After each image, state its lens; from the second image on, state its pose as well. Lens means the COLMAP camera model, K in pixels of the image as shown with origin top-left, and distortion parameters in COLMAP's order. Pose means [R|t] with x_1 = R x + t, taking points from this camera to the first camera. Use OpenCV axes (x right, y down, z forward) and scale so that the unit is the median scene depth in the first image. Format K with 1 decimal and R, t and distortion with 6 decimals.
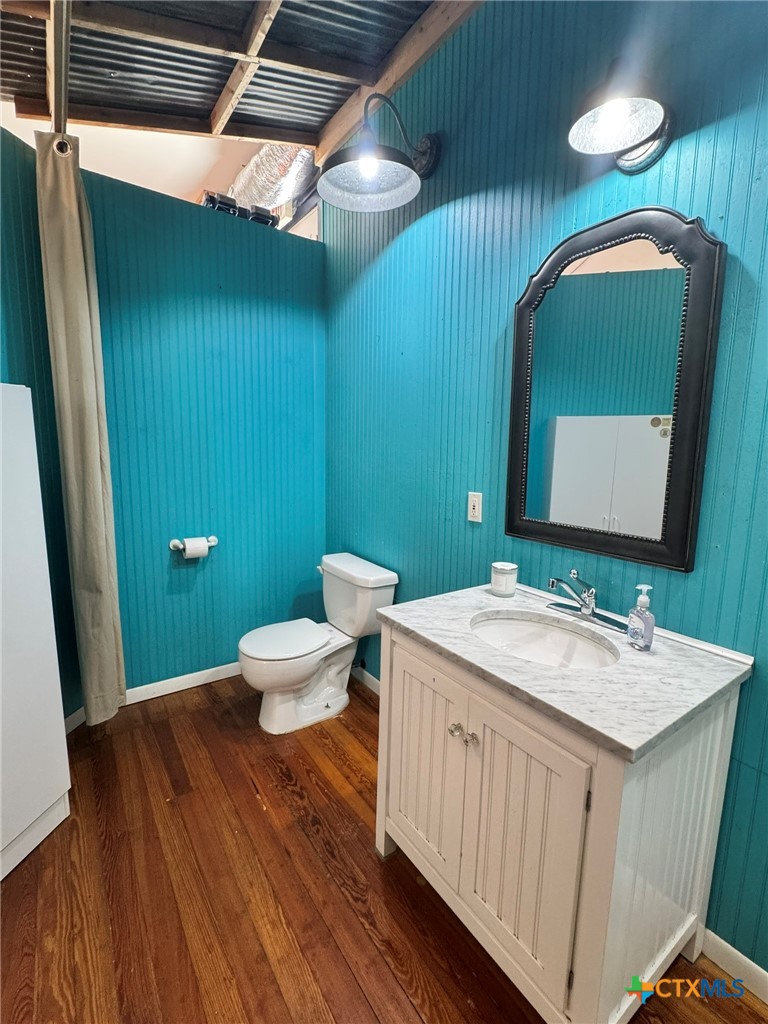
lens RADIAL K [[454.2, 0, 382.8], [0, 454.2, 514.6], [0, 0, 1]] dist [0.001496, 0.000127]
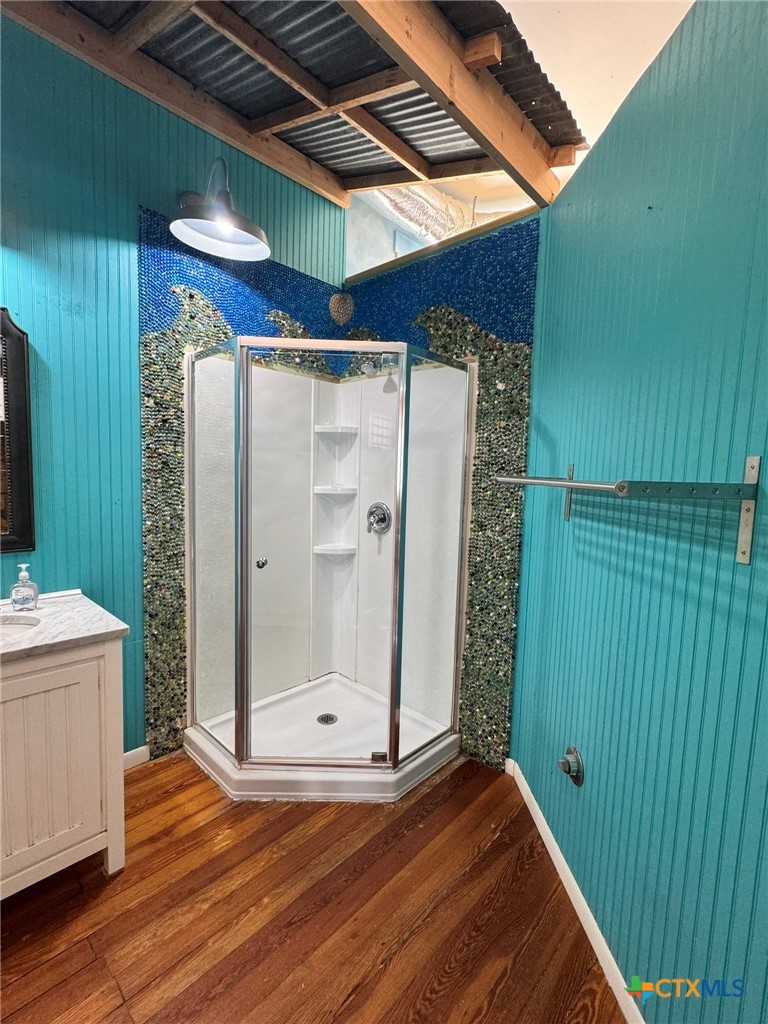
lens RADIAL K [[454.2, 0, 383.7], [0, 454.2, 513.1], [0, 0, 1]] dist [0.001496, 0.000127]
pose [[-0.197854, -0.108001, 0.974264, -1.116543], [0.119668, 0.983816, 0.133362, -0.058394], [-0.972899, 0.142974, -0.181728, 0.183988]]
